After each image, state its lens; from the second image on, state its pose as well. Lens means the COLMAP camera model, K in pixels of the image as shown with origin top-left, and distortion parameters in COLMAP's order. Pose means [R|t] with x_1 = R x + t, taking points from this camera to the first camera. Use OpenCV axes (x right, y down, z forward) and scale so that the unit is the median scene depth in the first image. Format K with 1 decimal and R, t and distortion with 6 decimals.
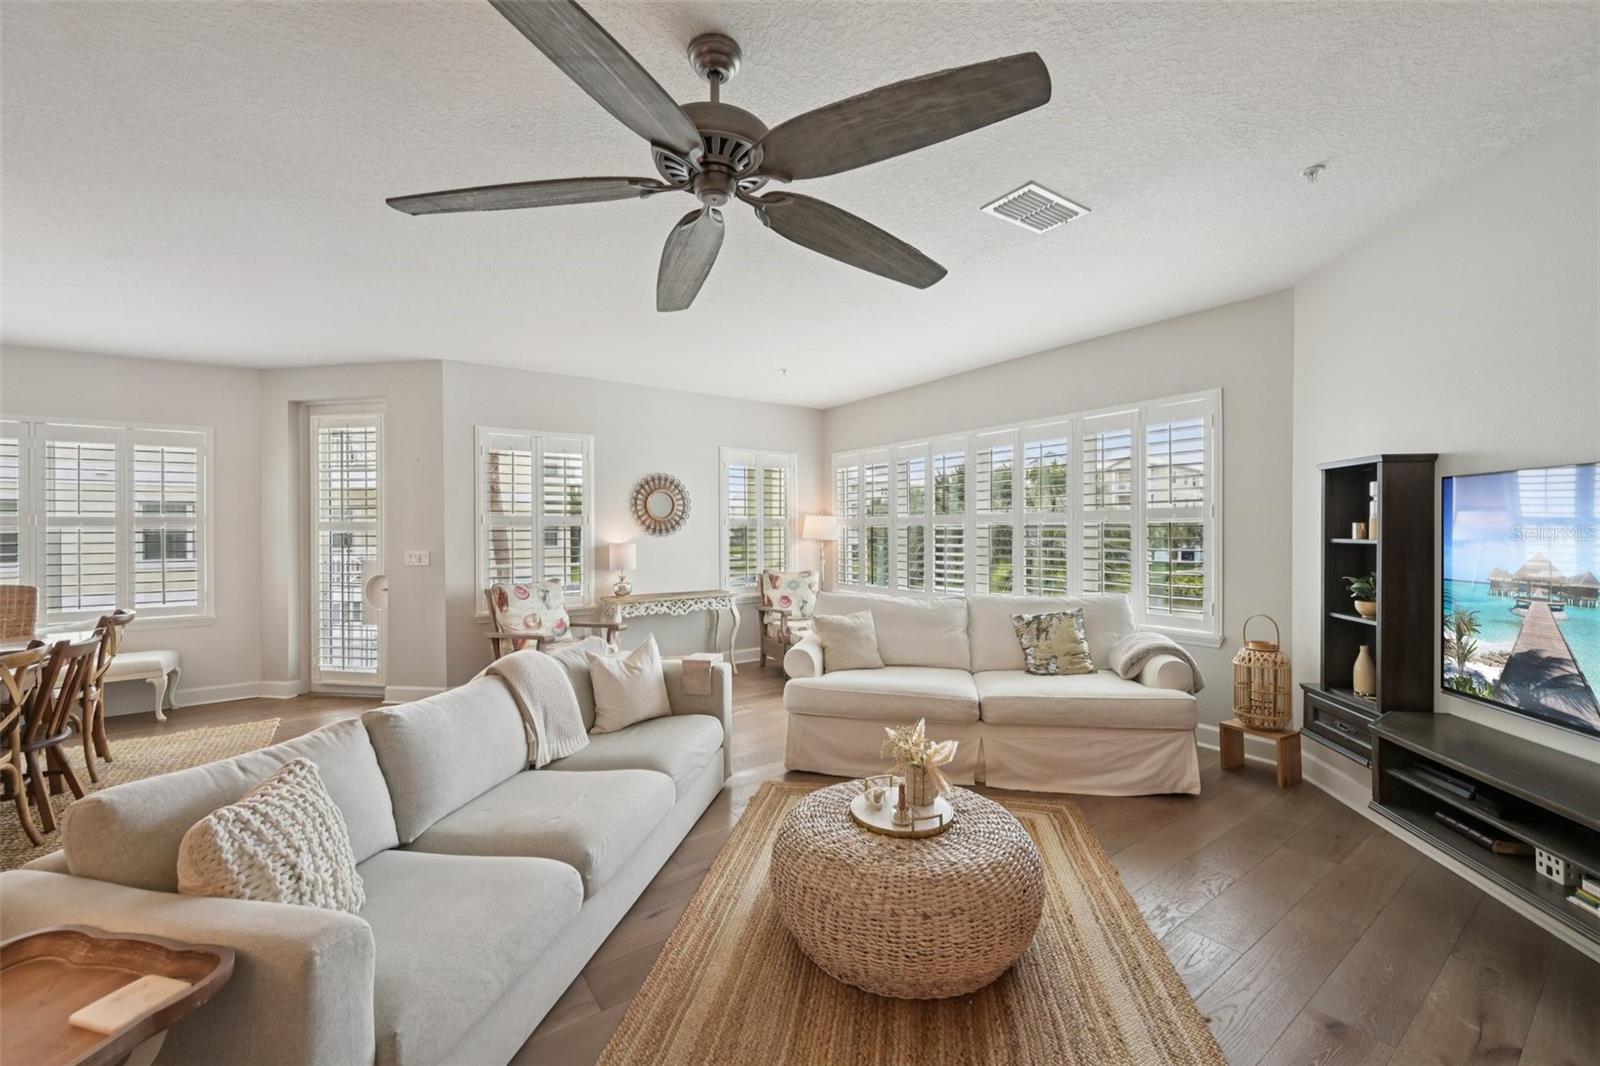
lens RADIAL K [[632.6, 0, 805.3], [0, 632.6, 534.7], [0, 0, 1]] dist [-0.000047, -0.000073]
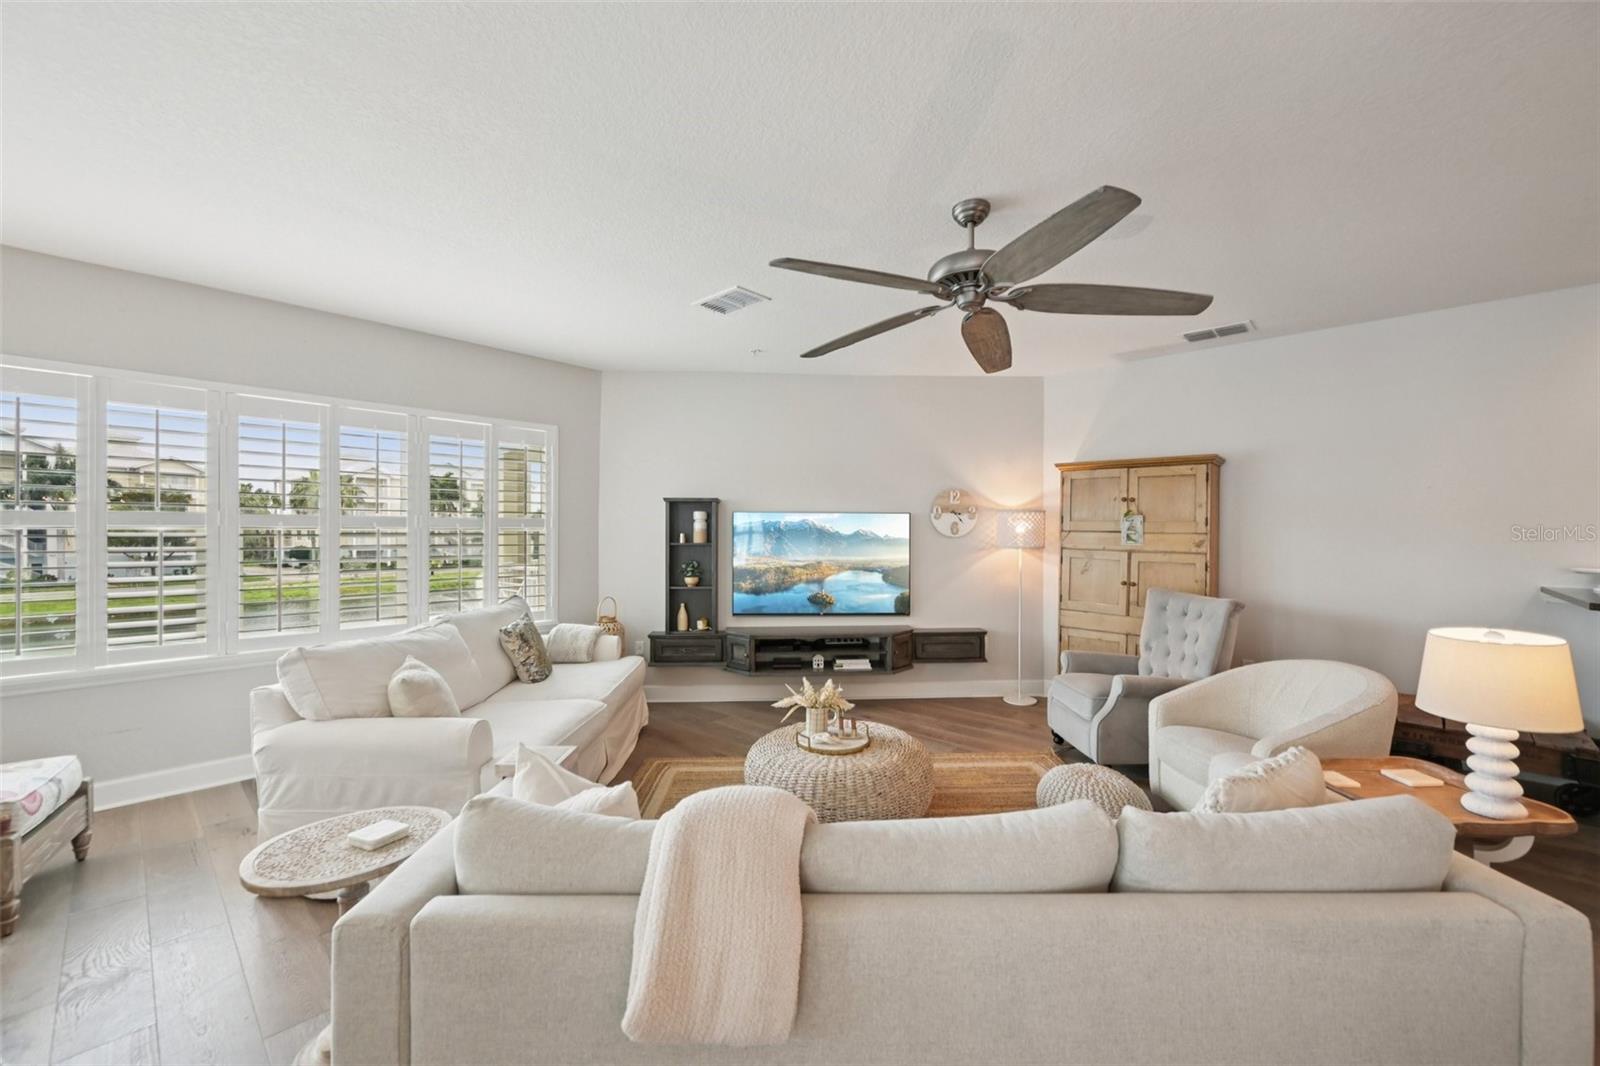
lens RADIAL K [[632.6, 0, 805.3], [0, 632.6, 534.7], [0, 0, 1]] dist [-0.000047, -0.000073]
pose [[-0.207622, 0.005761, 0.978192, -0.537688], [0.007886, 0.999960, -0.004215, -0.003064], [-0.978177, 0.006839, -0.207659, 0.604686]]
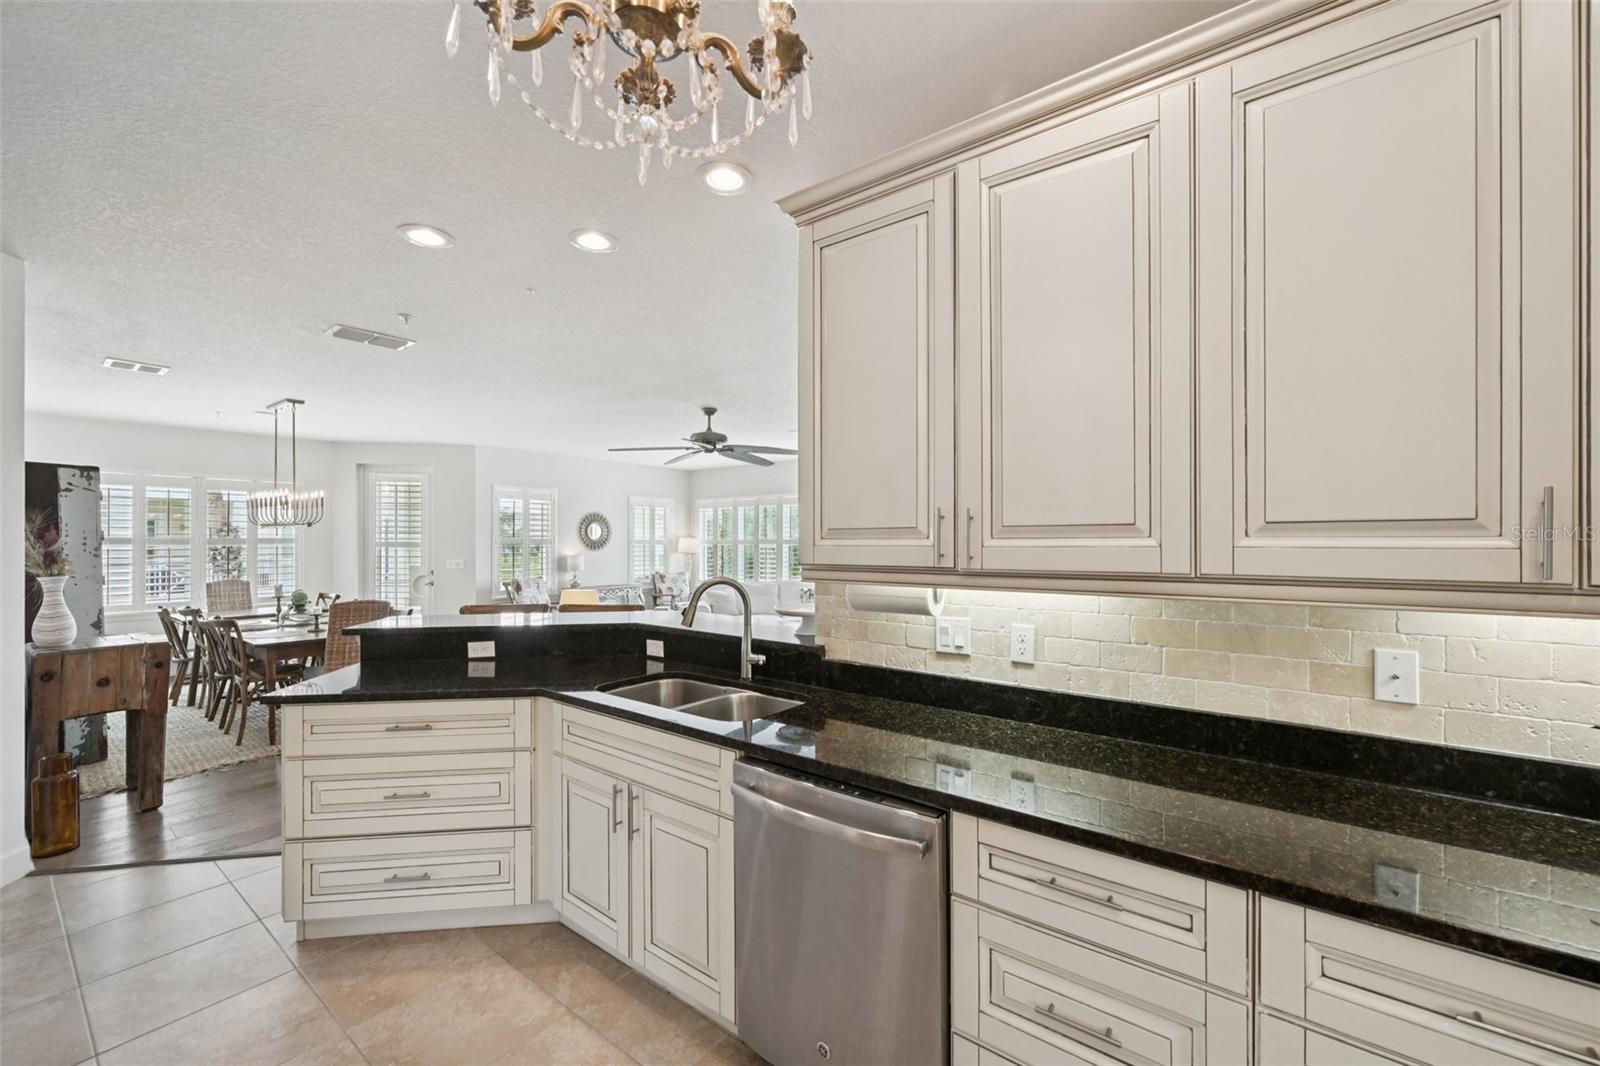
lens RADIAL K [[630.6, 0, 803.3], [0, 630.6, 540.2], [0, 0, 1]] dist [0.001522, -0.000280]
pose [[0.954452, 0.007151, 0.298279, -0.242113], [-0.004637, 0.999948, -0.009134, -0.015087], [-0.298329, 0.007334, 0.954435, -0.844543]]
